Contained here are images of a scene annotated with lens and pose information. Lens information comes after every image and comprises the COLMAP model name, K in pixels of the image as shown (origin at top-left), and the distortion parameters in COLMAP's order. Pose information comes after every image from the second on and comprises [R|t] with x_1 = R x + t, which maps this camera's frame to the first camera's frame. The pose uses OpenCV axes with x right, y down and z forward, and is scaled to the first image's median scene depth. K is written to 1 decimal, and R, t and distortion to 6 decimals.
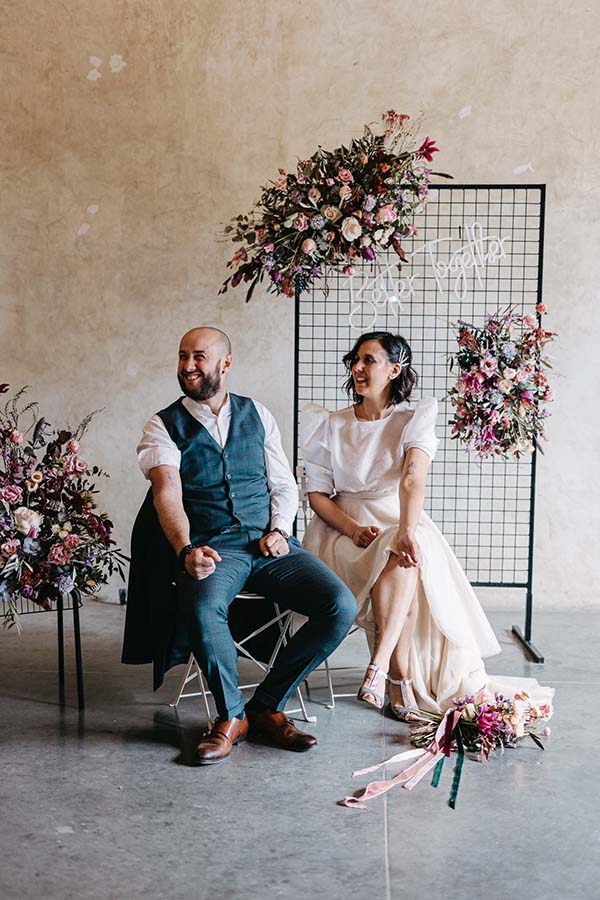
lens RADIAL K [[1298.1, 0, 300.0], [0, 1298.1, 450.0], [0, 0, 1]] dist [-0.000349, 0.014163]
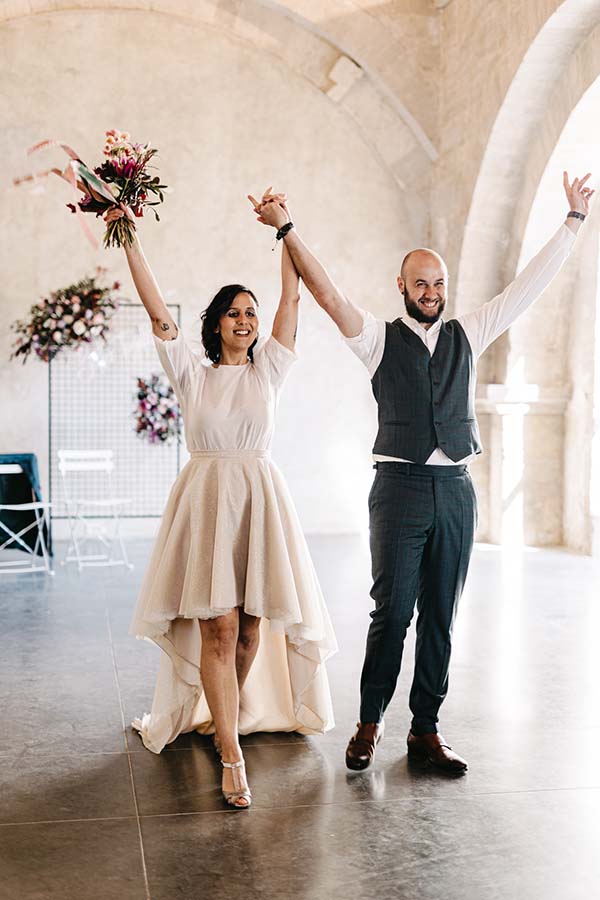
lens RADIAL K [[1298.1, 0, 300.0], [0, 1298.1, 450.0], [0, 0, 1]] dist [-0.000349, 0.014163]
pose [[0.973960, -0.016901, 0.226090, -0.076133], [0.026505, 0.998868, -0.039510, 0.090765], [-0.225166, 0.044474, 0.973305, -0.893280]]
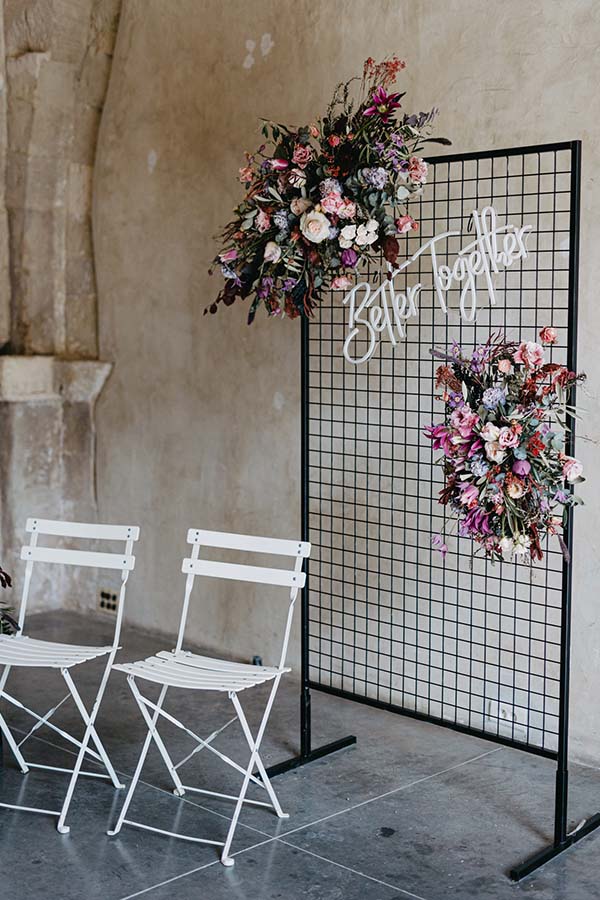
lens RADIAL K [[1298.1, 0, 300.0], [0, 1298.1, 450.0], [0, 0, 1]] dist [-0.000349, 0.014163]
pose [[0.740130, 0.065503, -0.669266, 0.517636], [-0.070928, 0.997297, 0.019170, -0.054433], [0.668713, 0.033282, 0.742775, 0.431327]]
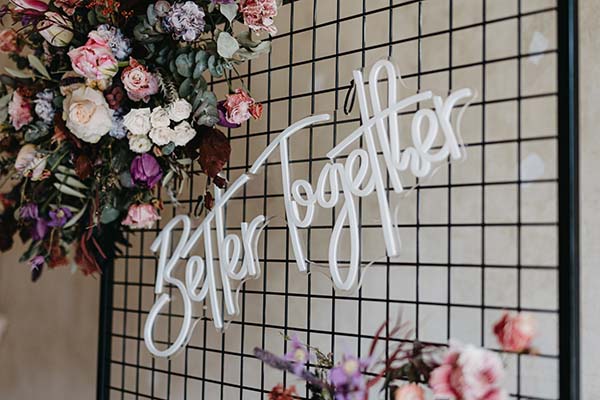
lens RADIAL K [[867.4, 0, 285.9], [0, 867.4, 198.5], [0, 0, 1]] dist [0.016991, -0.030027]
pose [[0.714000, -0.042645, -0.698846, 0.270573], [-0.096954, 0.982505, -0.159011, -0.100814], [0.693400, 0.181290, 0.697374, 0.821905]]
